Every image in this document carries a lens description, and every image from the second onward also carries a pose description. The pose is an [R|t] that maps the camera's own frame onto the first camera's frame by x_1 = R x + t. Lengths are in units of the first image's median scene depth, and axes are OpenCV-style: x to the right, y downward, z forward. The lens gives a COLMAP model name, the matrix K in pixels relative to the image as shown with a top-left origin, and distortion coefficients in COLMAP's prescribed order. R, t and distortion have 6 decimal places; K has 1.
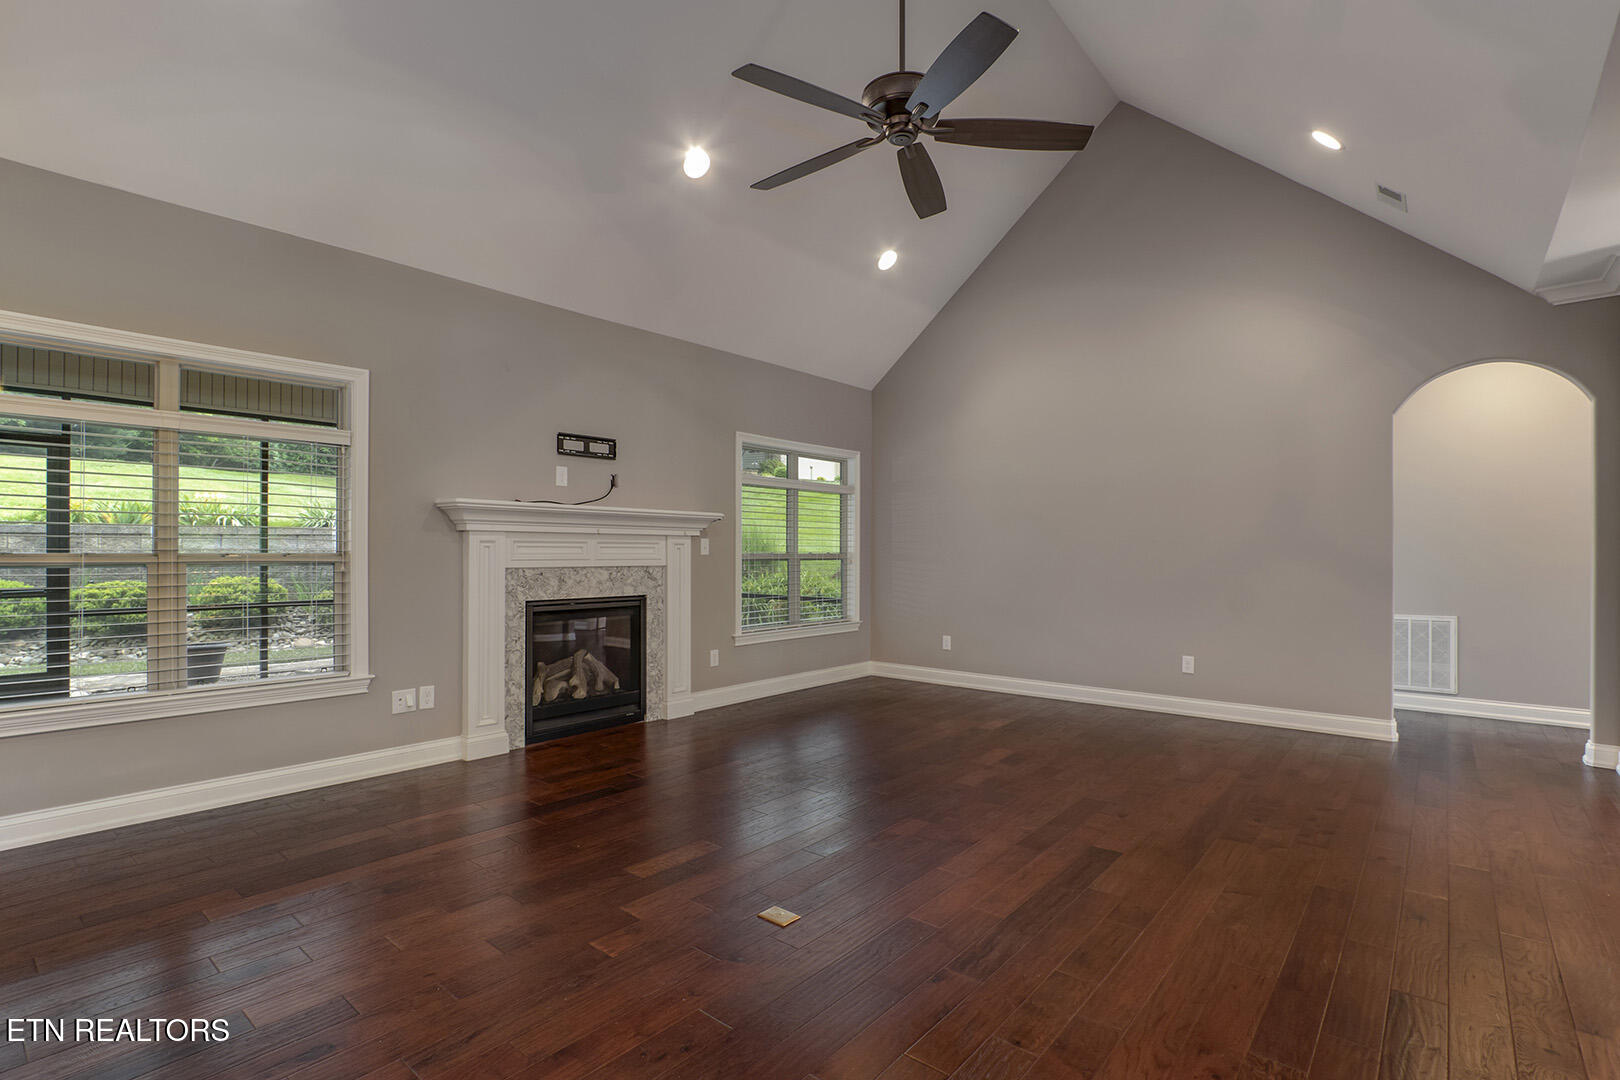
lens RADIAL K [[765.4, 0, 798.8], [0, 765.4, 549.3], [0, 0, 1]] dist [-0.027125, 0.001612]
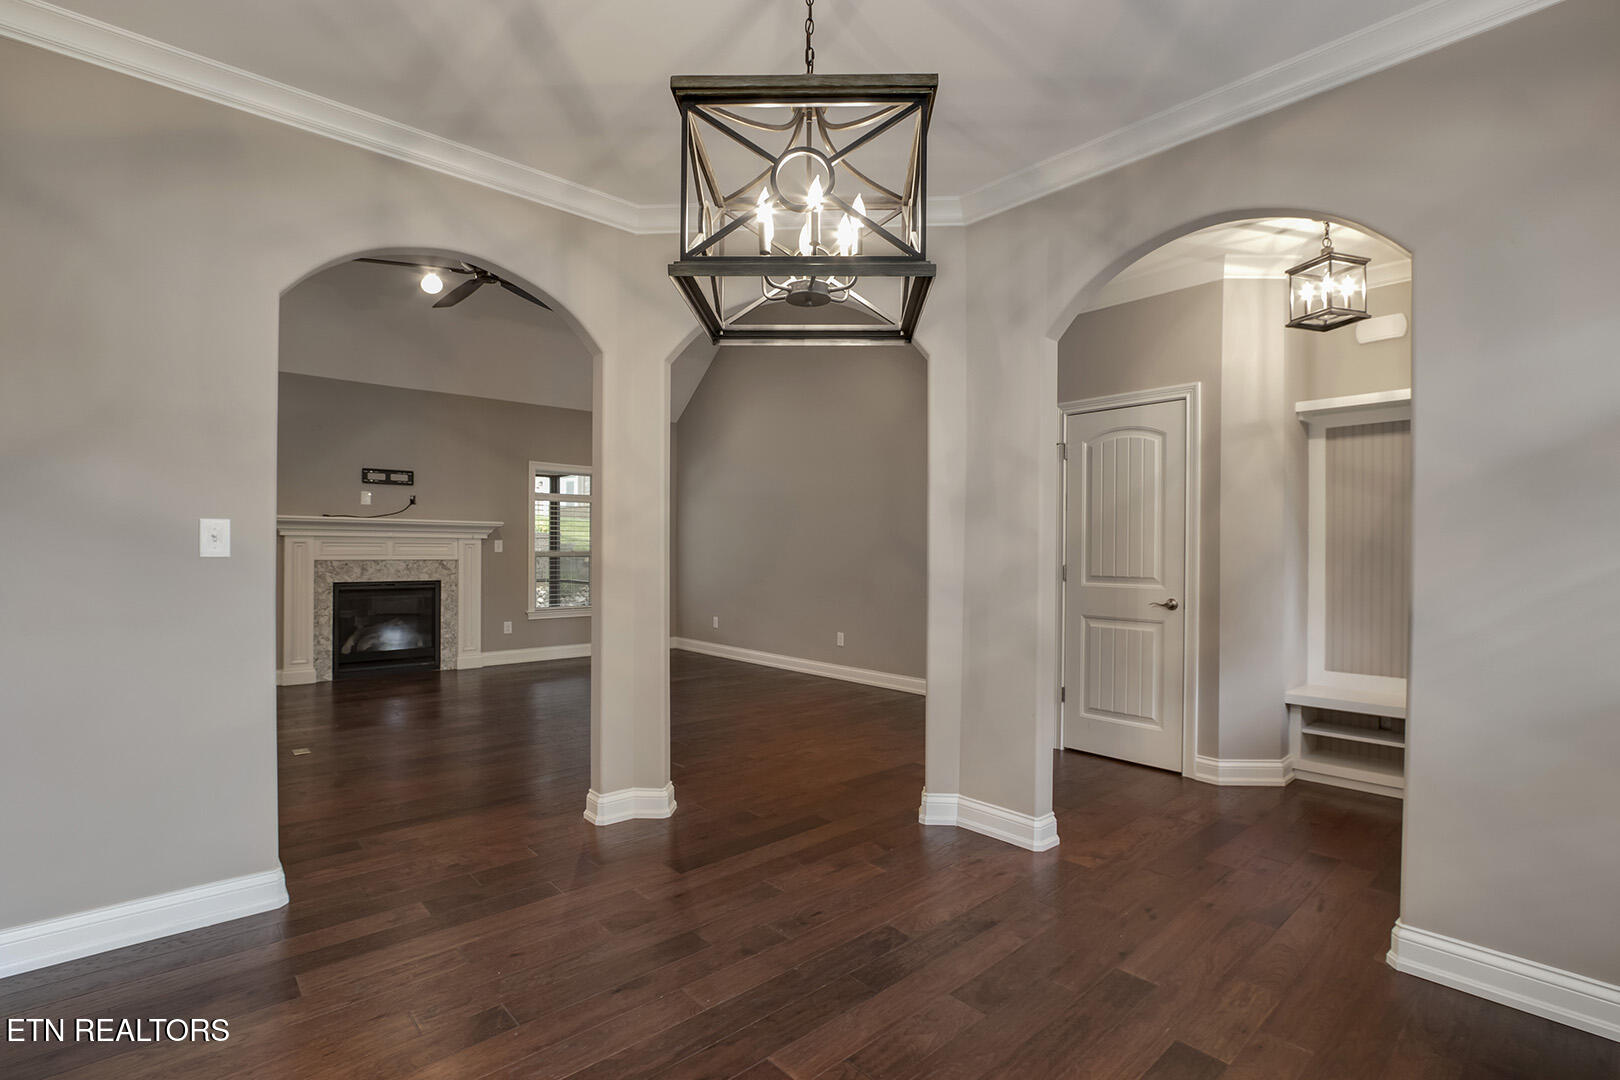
lens RADIAL K [[765.4, 0, 809.5], [0, 765.4, 548.4], [0, 0, 1]] dist [-0.027125, 0.001612]
pose [[0.989370, 0.001952, -0.145409, 0.700802], [-0.001689, 0.999997, 0.001934, -0.003132], [0.145412, -0.001668, 0.989370, -0.298127]]
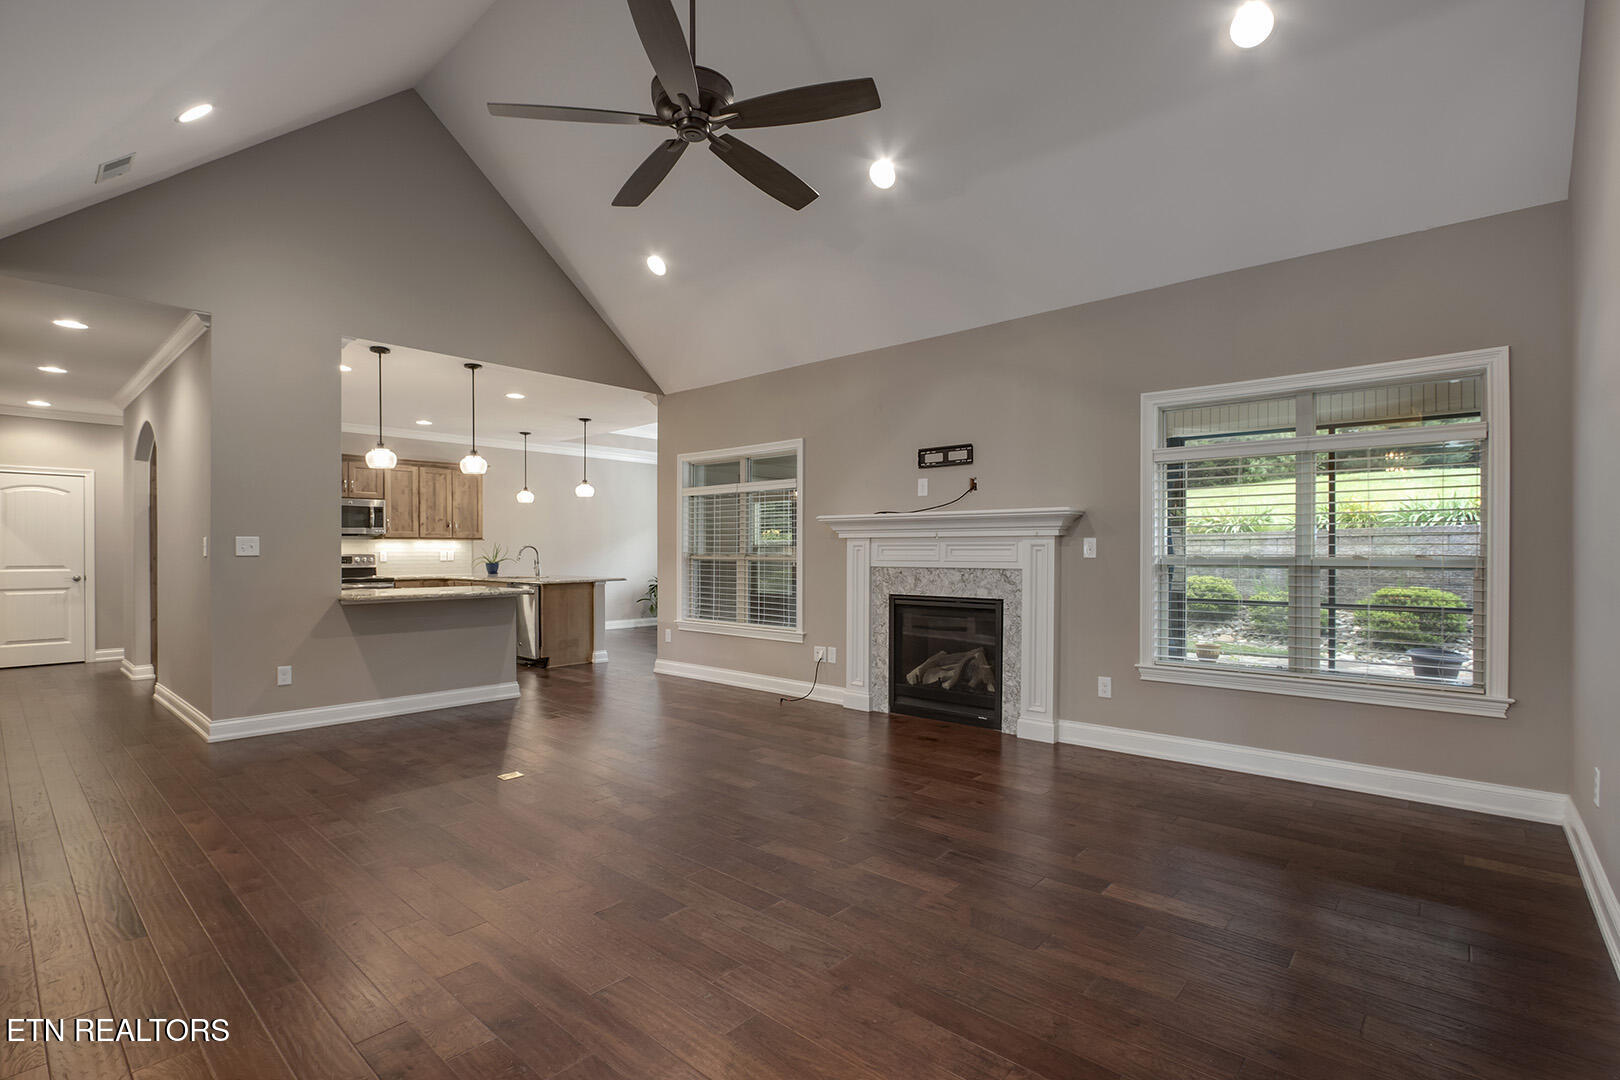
lens RADIAL K [[765.4, 0, 798.5], [0, 765.4, 553.9], [0, 0, 1]] dist [-0.027125, 0.001612]
pose [[-0.033816, -0.001677, -0.999427, 0.785621], [0.001815, 0.999997, -0.001740, 0.004507], [0.999426, -0.001872, -0.033813, 0.804786]]
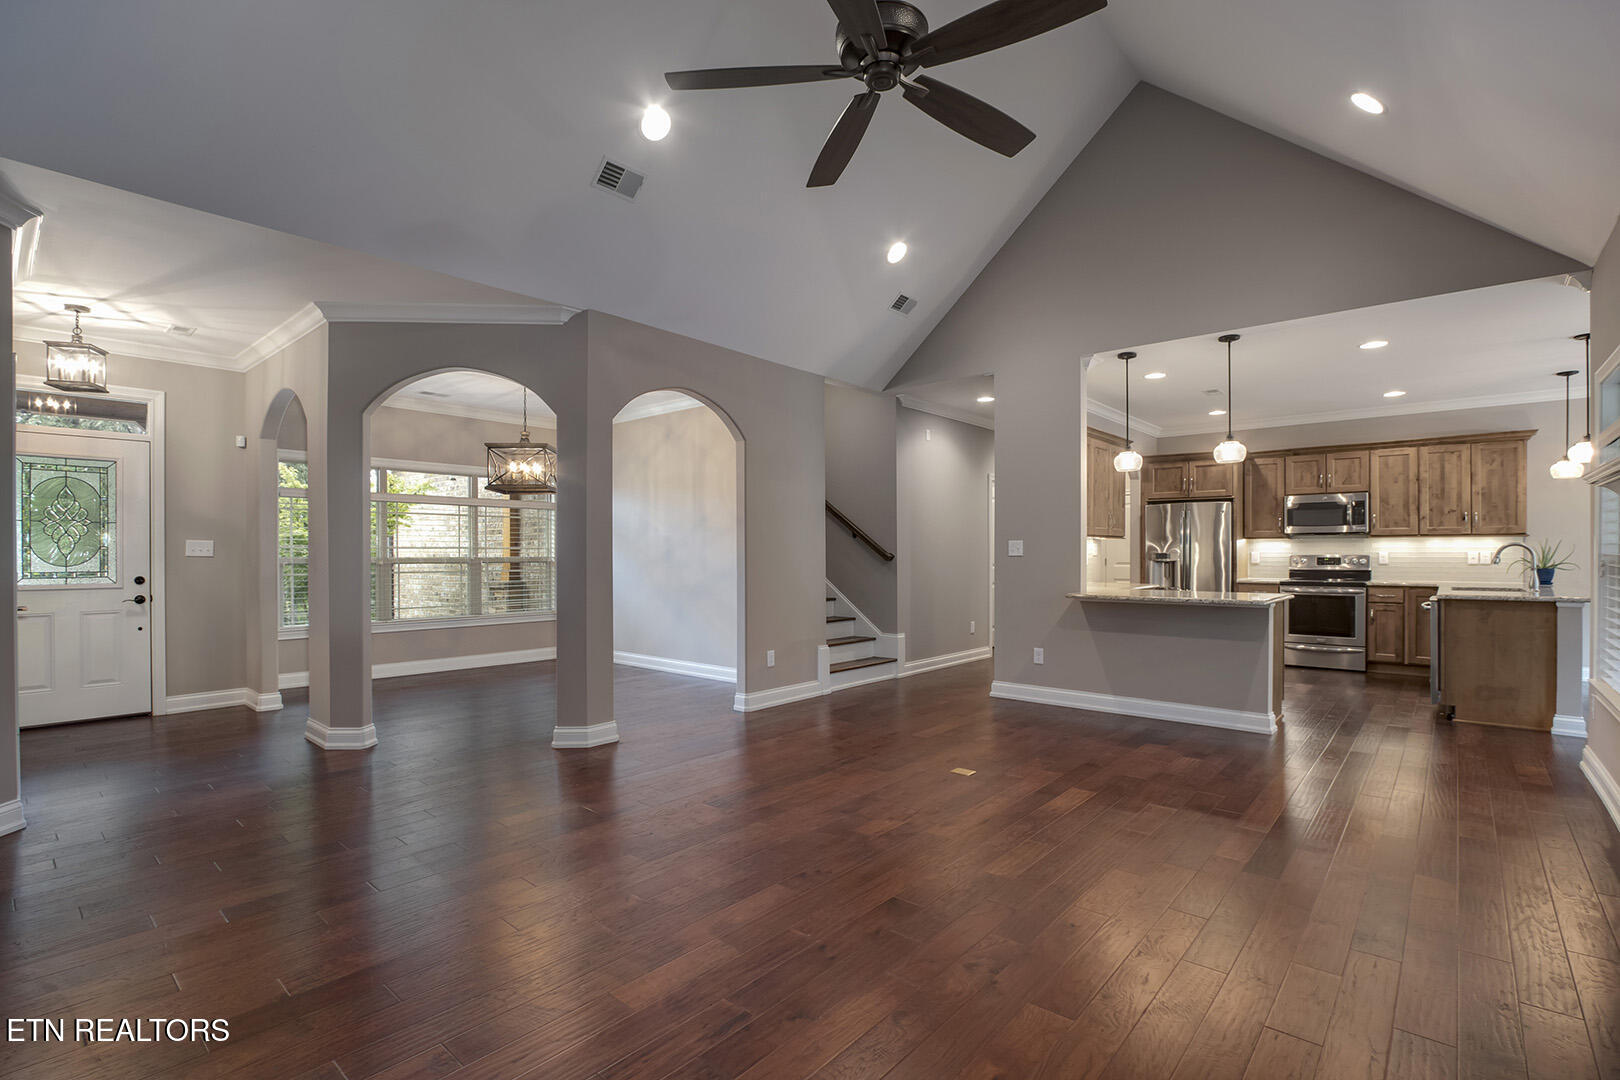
lens RADIAL K [[765.4, 0, 819.4], [0, 765.4, 542.3], [0, 0, 1]] dist [-0.027125, 0.001612]
pose [[-0.999959, -0.008120, 0.004017, 0.141400], [-0.008163, 0.999908, -0.010865, 0.000658], [-0.003929, -0.010897, -0.999933, 1.297810]]
